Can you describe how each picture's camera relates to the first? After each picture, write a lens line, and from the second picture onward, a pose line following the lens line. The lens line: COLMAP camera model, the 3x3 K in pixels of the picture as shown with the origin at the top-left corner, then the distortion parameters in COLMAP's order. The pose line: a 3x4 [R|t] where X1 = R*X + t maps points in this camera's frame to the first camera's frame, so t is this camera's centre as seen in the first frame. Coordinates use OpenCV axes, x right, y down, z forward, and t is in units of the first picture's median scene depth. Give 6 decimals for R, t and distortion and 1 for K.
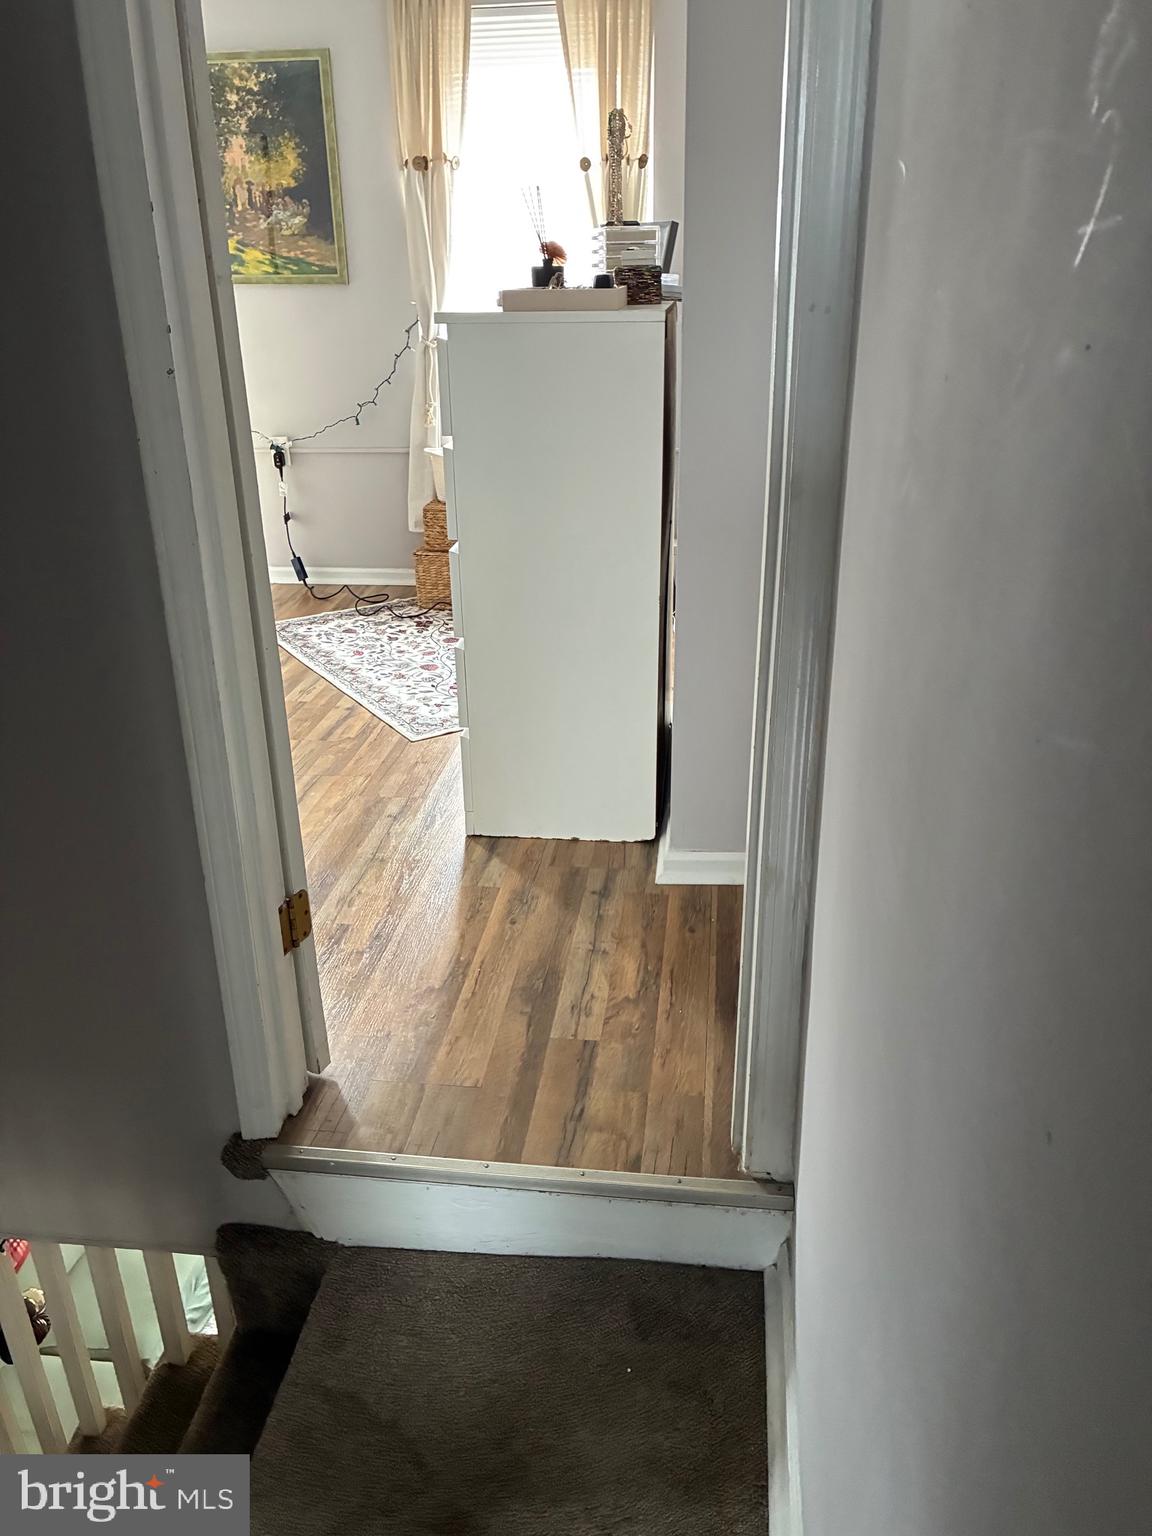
lens RADIAL K [[1179.8, 0, 570.1], [0, 1179.8, 767.2], [0, 0, 1]] dist [0.050464, -0.055119]
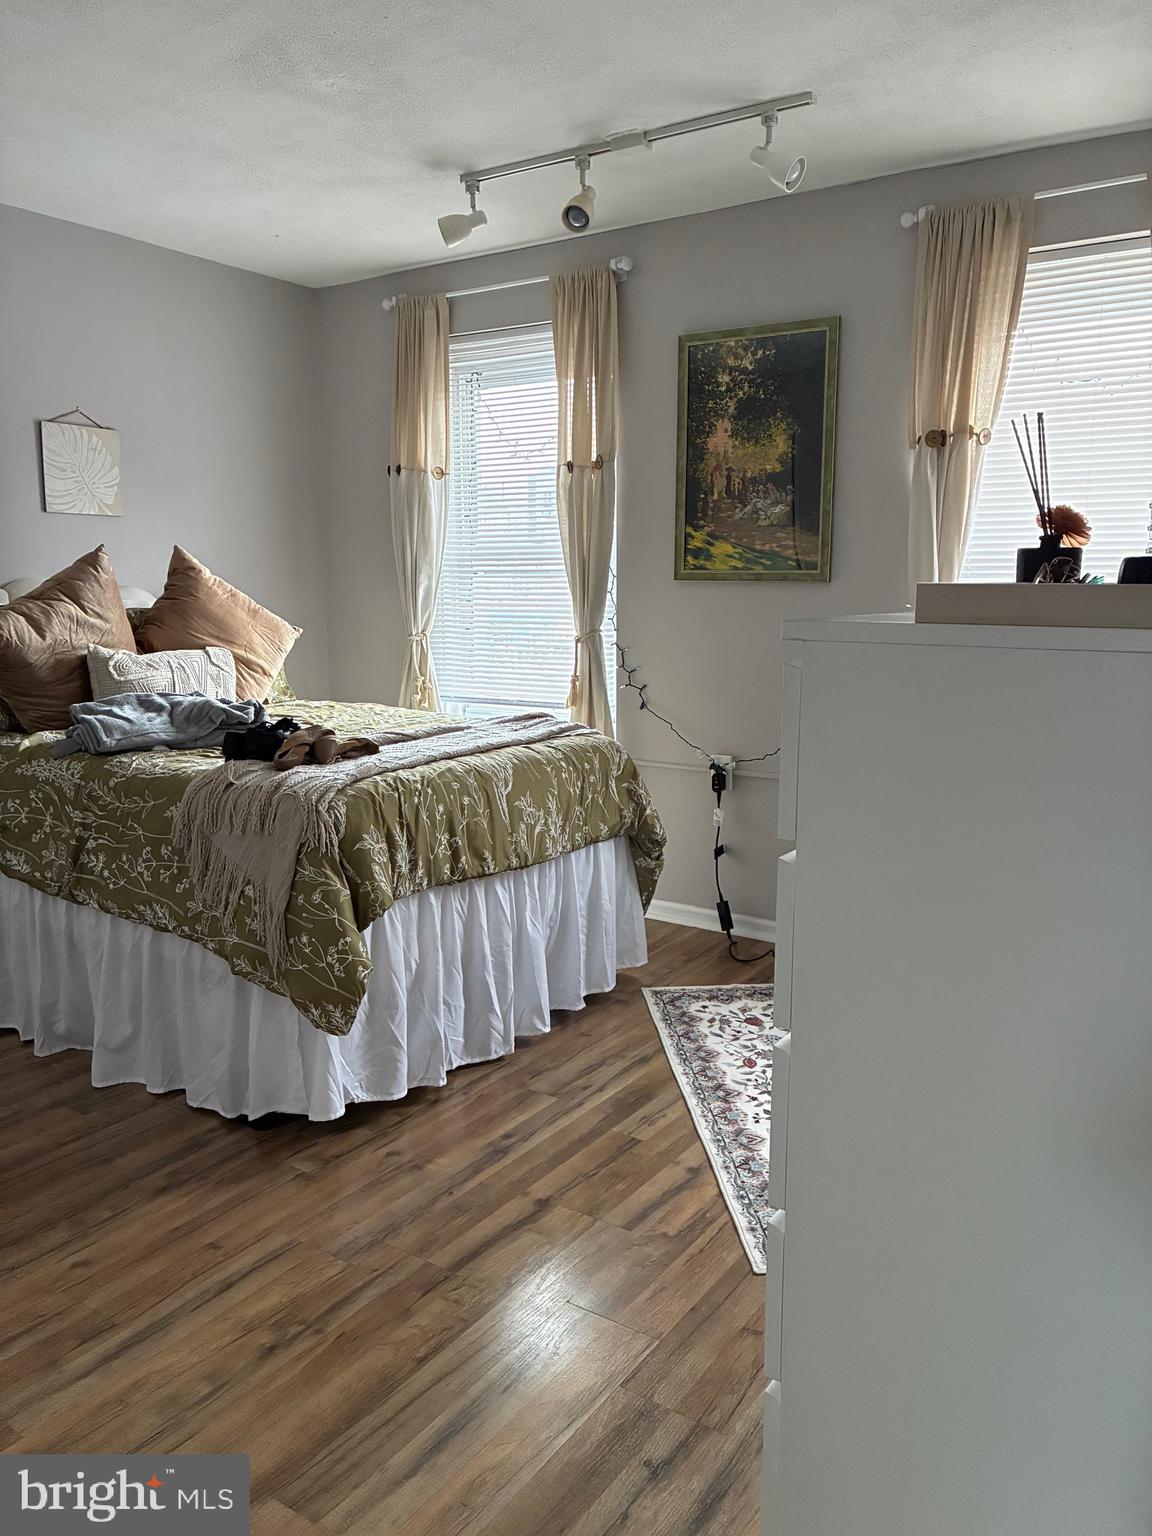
lens RADIAL K [[1179.8, 0, 583.3], [0, 1179.8, 760.4], [0, 0, 1]] dist [0.050464, -0.055119]
pose [[0.895672, 0.086005, -0.436319, 0.024174], [-0.188237, 0.962215, -0.196746, -0.106845], [0.402911, 0.258351, 0.878019, 0.275730]]
